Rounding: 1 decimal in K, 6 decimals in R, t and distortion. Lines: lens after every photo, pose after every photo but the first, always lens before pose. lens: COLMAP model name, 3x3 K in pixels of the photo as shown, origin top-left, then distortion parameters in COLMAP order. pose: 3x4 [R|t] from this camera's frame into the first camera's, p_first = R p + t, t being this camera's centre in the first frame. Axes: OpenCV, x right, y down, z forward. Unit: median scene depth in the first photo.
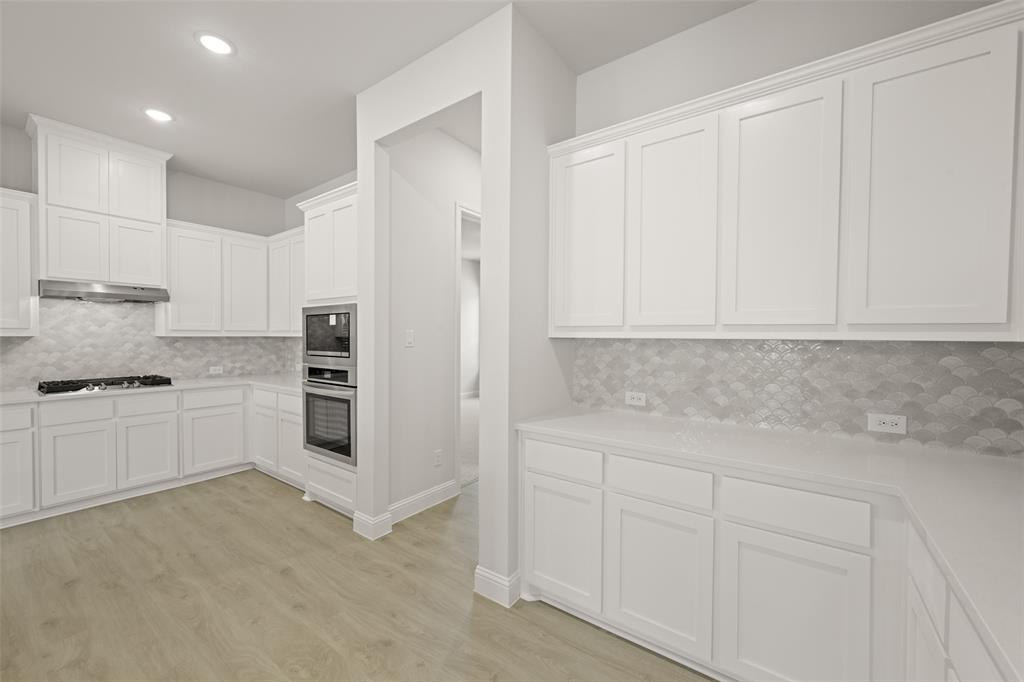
lens RADIAL K [[398.2, 0, 513.0], [0, 398.2, 343.8], [0, 0, 1]] dist [0.016140, 0.000249]
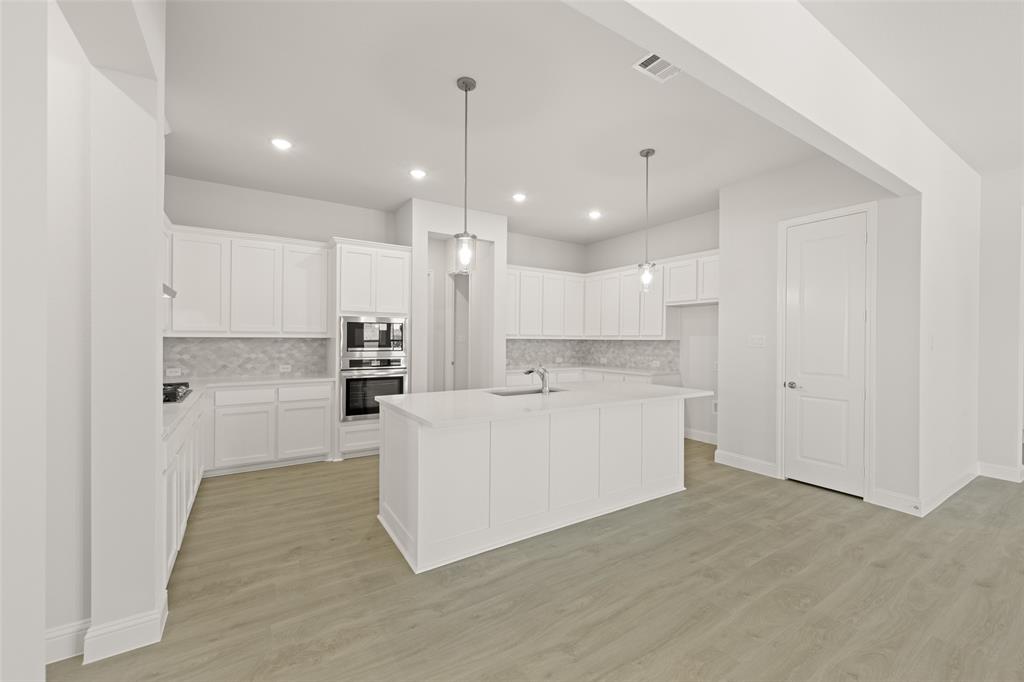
lens RADIAL K [[414.7, 0, 510.5], [0, 414.7, 340.0], [0, 0, 1]] dist [0.000846, 0.000022]
pose [[0.366759, -0.006082, 0.930296, -2.386418], [0.008044, 0.999962, 0.003366, -0.014529], [-0.930281, 0.006248, 0.366794, -0.044921]]
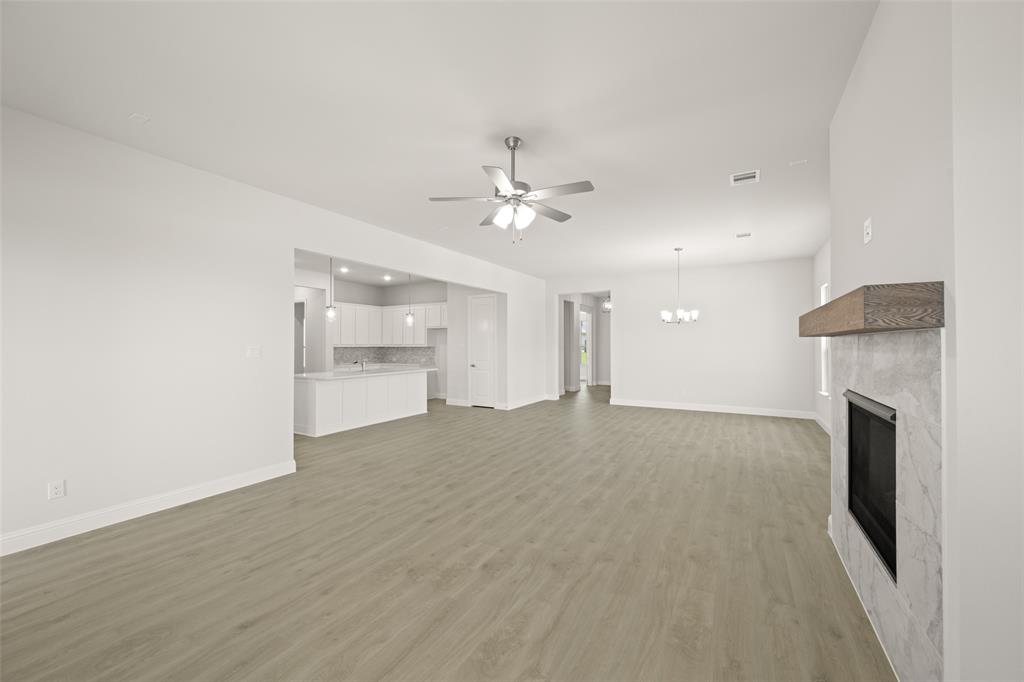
lens RADIAL K [[398.2, 0, 509.4], [0, 398.2, 344.5], [0, 0, 1]] dist [0.016140, 0.000249]
pose [[-0.105315, -0.002293, 0.994436, -2.455492], [0.015628, 0.999870, 0.003961, -0.014935], [-0.994316, 0.015958, -0.105265, -0.059681]]
